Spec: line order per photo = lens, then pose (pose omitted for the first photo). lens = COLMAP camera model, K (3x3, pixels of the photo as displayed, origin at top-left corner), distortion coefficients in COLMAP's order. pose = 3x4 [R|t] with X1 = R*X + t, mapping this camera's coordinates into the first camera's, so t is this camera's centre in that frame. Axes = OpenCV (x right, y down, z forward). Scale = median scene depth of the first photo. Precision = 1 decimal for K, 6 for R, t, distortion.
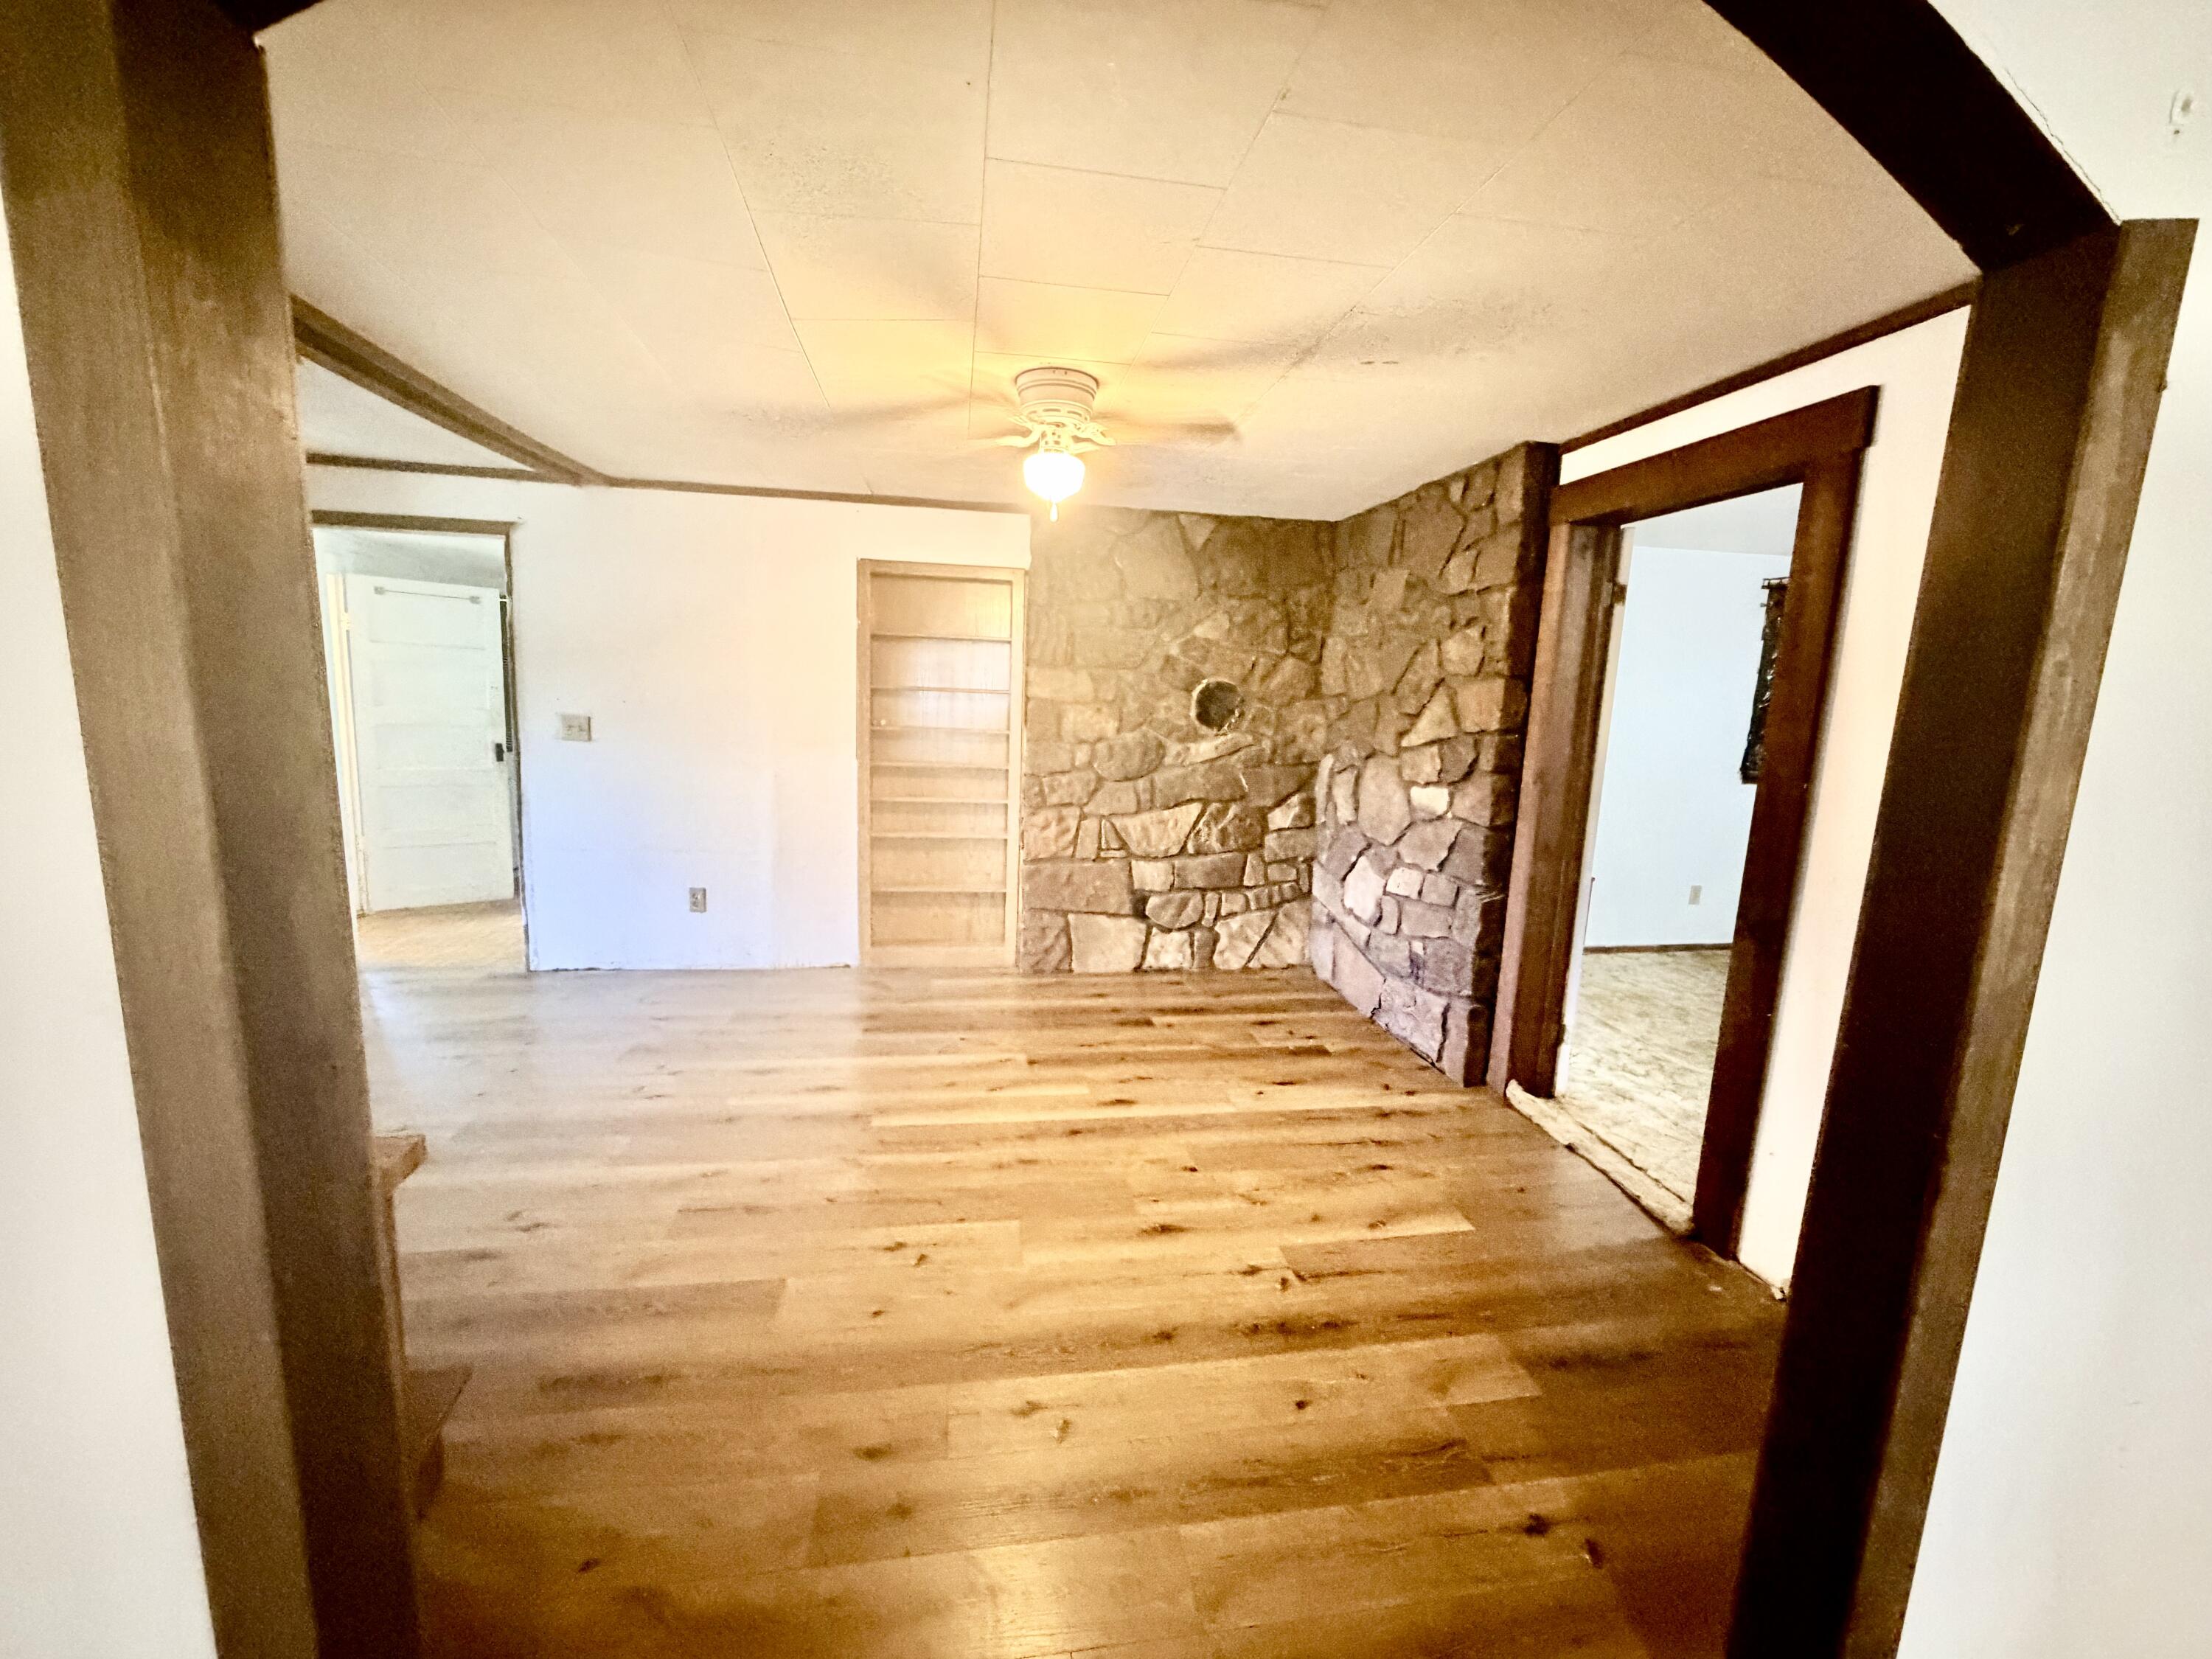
lens RADIAL K [[880.4, 0, 1106.1], [0, 880.4, 824.6], [0, 0, 1]] dist [0.000447, 0.000007]
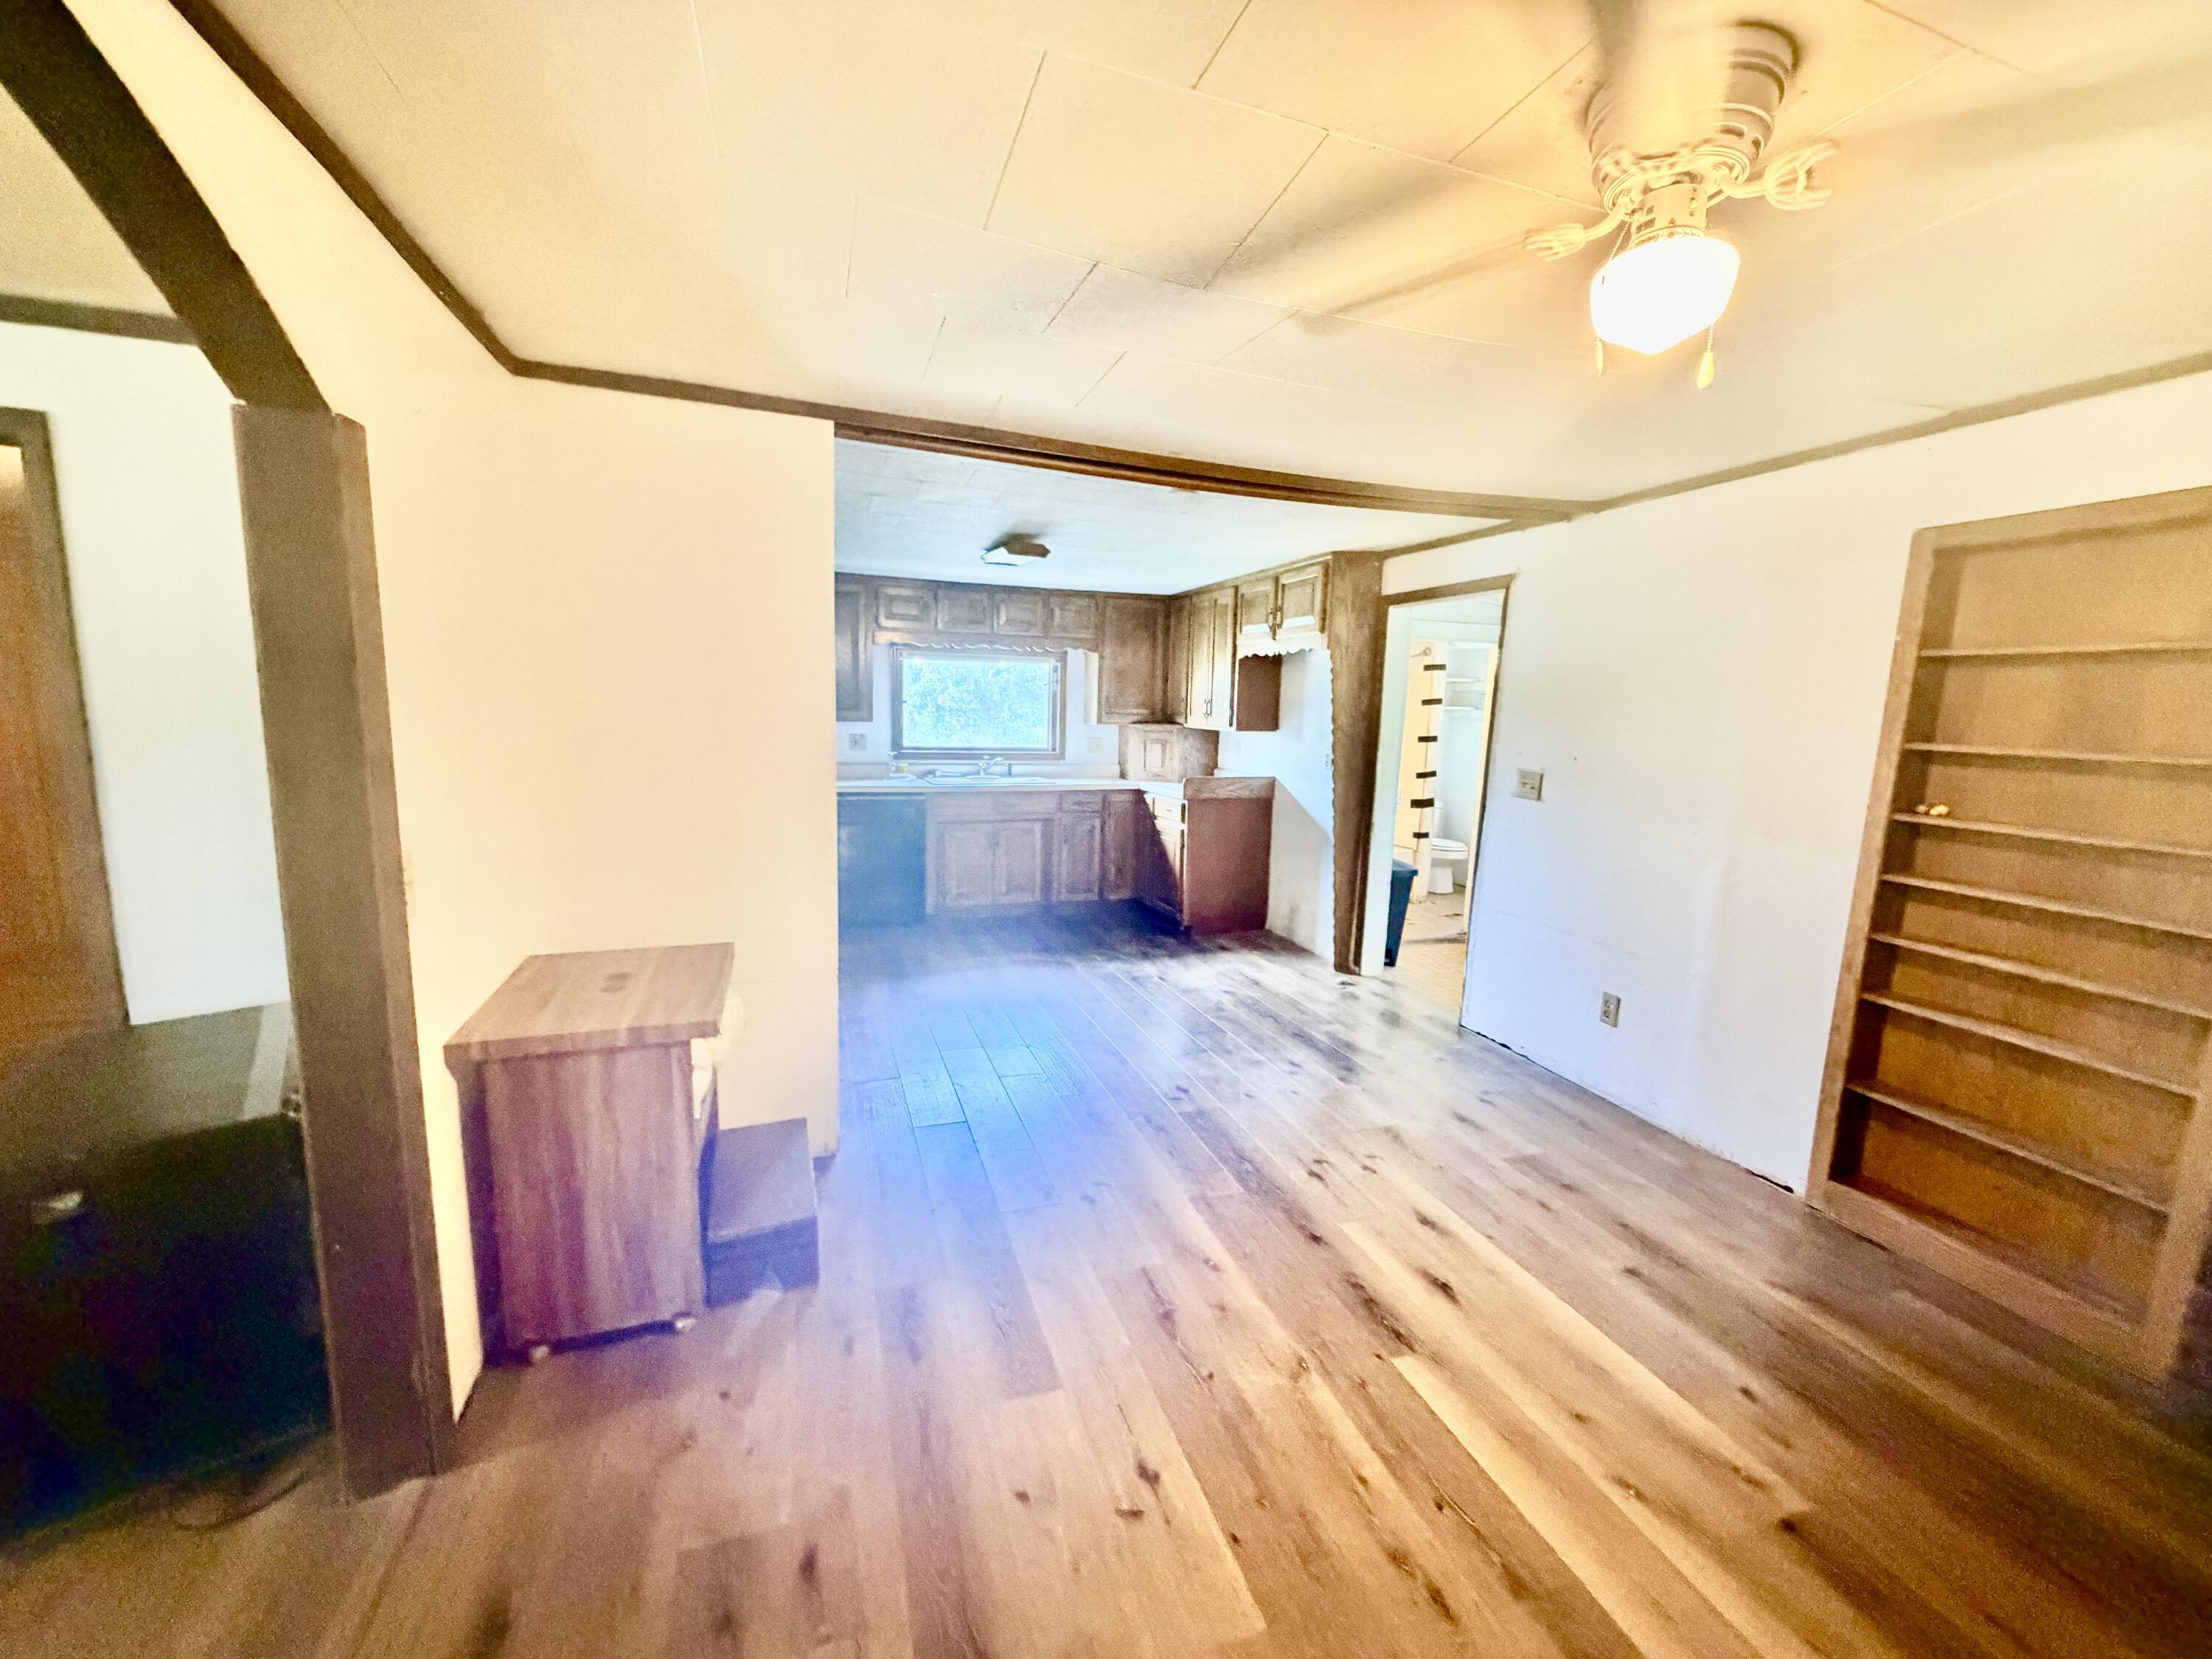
lens RADIAL K [[880.4, 0, 1110.1], [0, 880.4, 832.8], [0, 0, 1]] dist [0.000447, 0.000007]
pose [[0.149271, 0.114183, -0.982182, 0.221543], [-0.177523, 0.980265, 0.086980, -0.058984], [0.972730, 0.161377, 0.166595, 0.396926]]
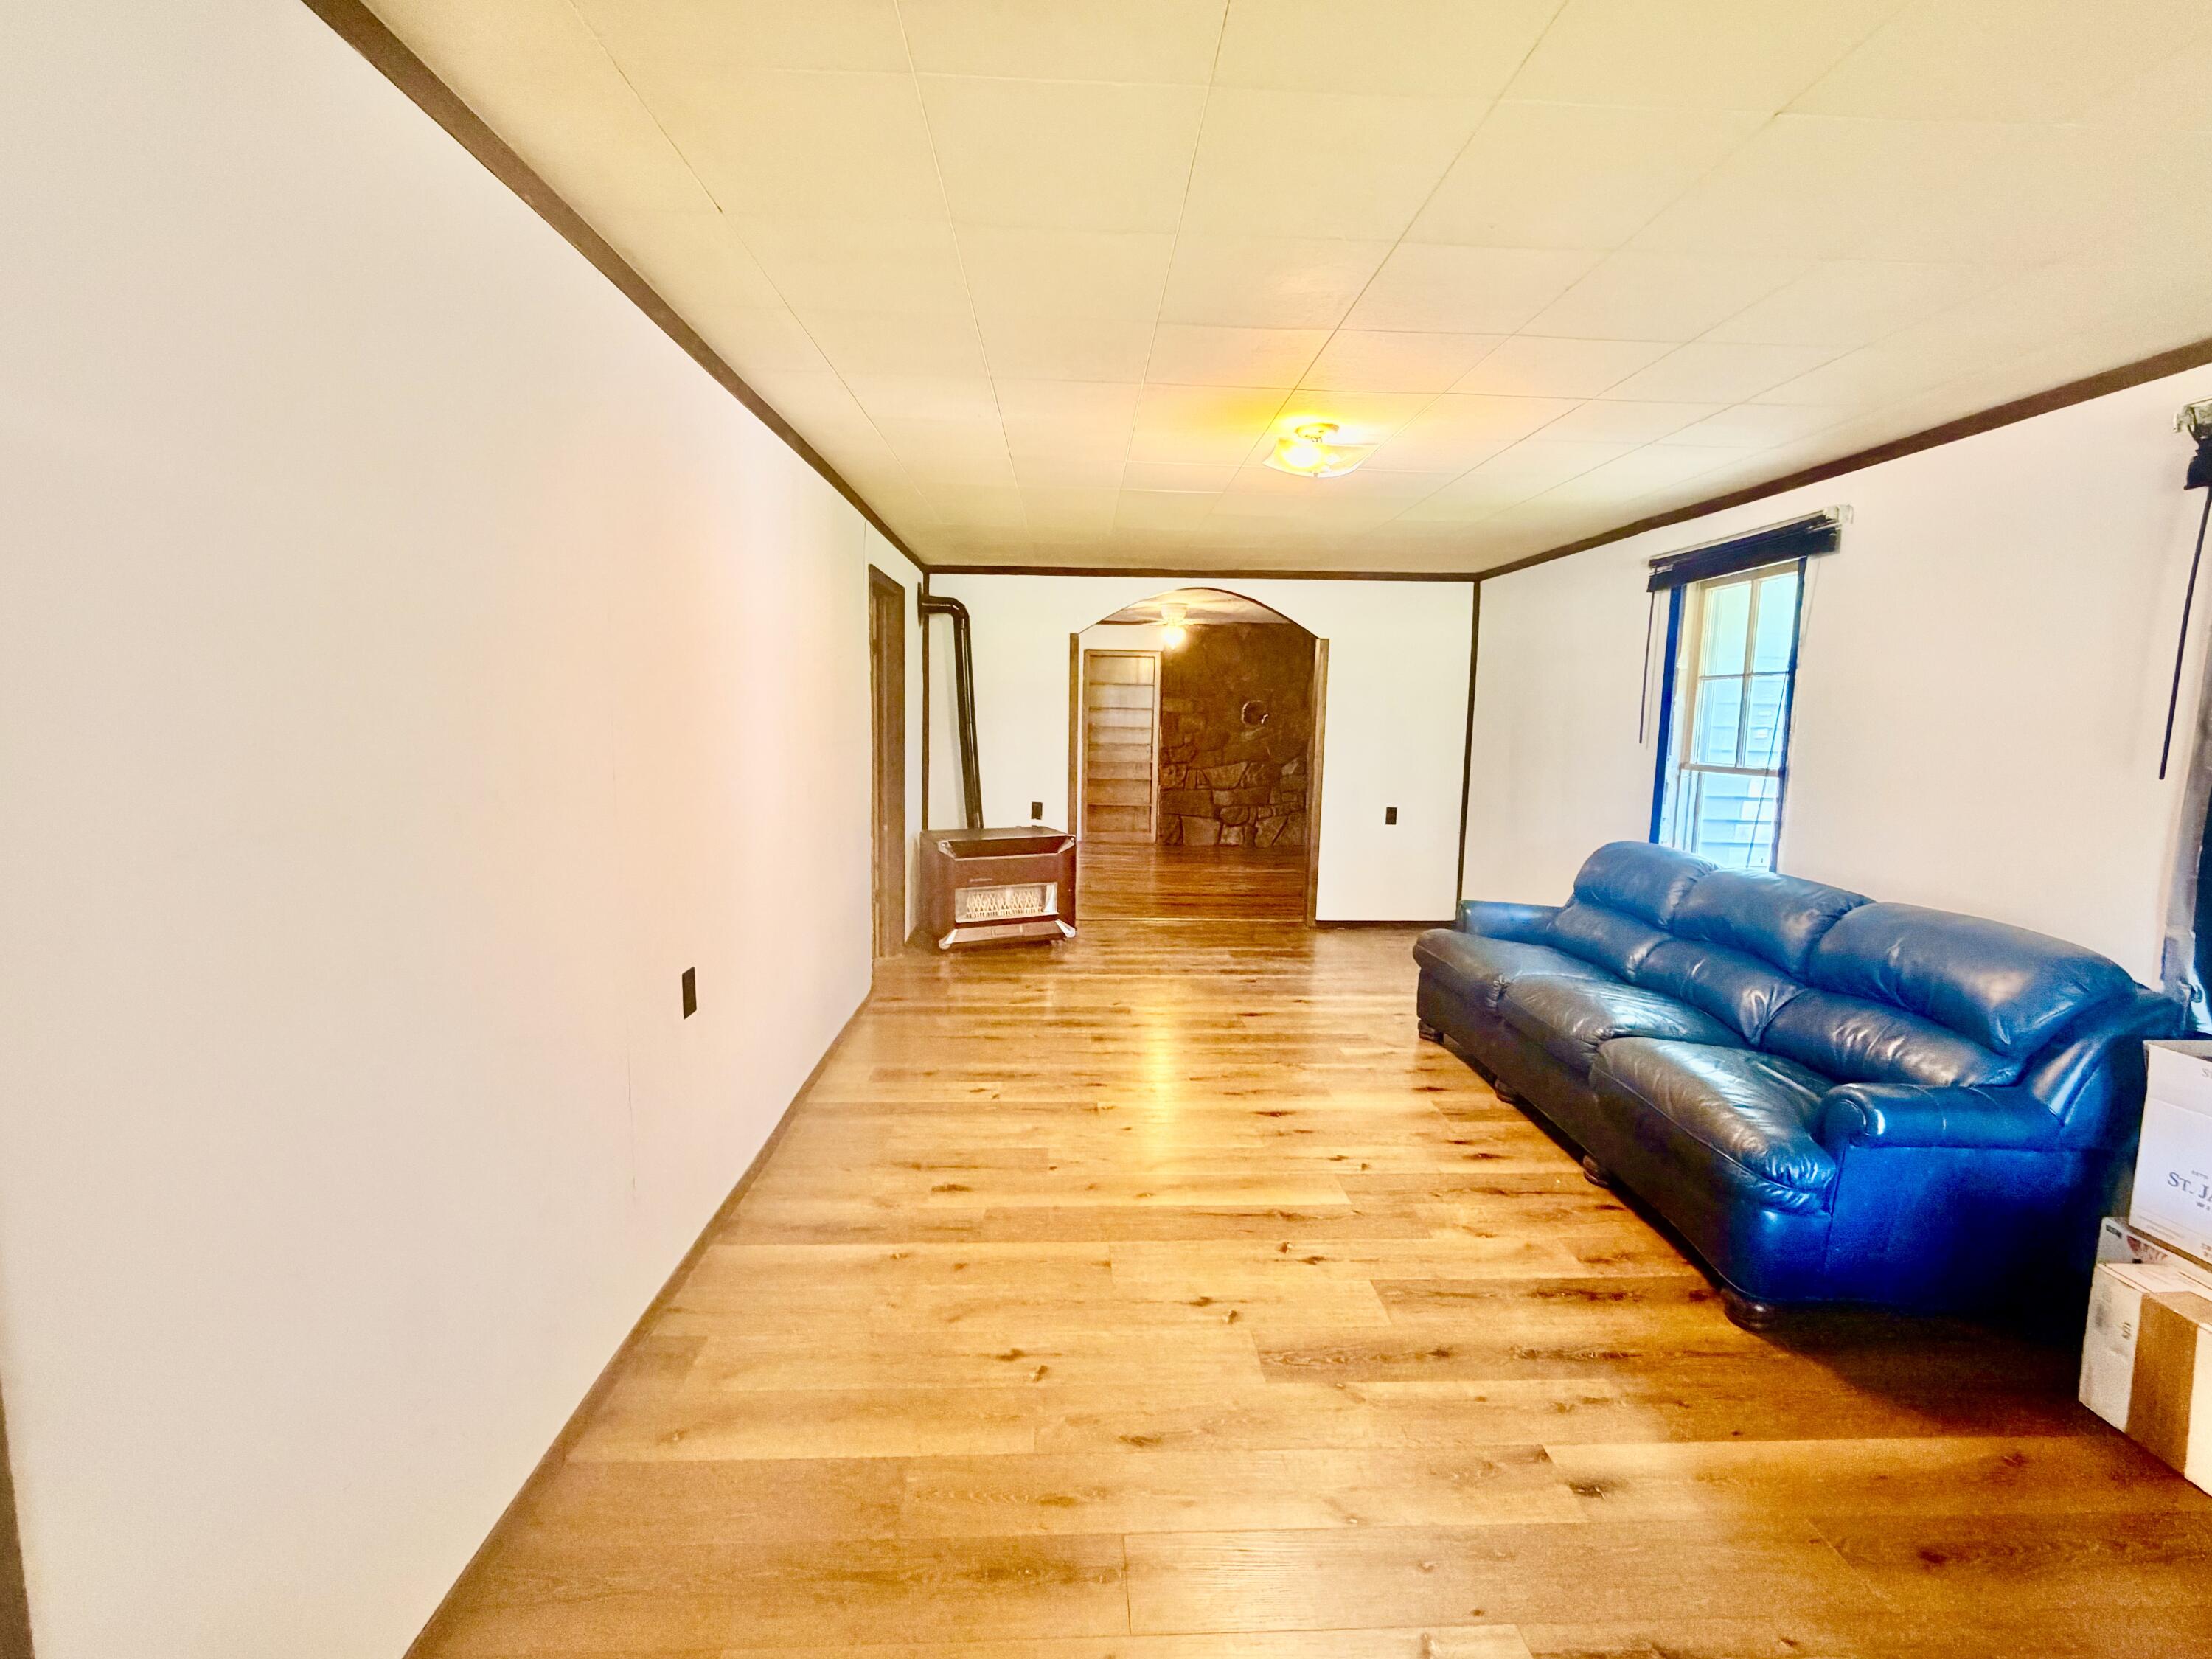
lens RADIAL K [[1031.6, 0, 1107.3], [0, 1031.6, 835.4], [0, 0, 1]] dist [0.000184, 0.000002]
pose [[0.989155, 0.001484, -0.146870, 0.137336], [-0.005953, 0.999532, -0.029995, 0.216794], [0.146757, 0.030544, 0.988701, -1.386647]]
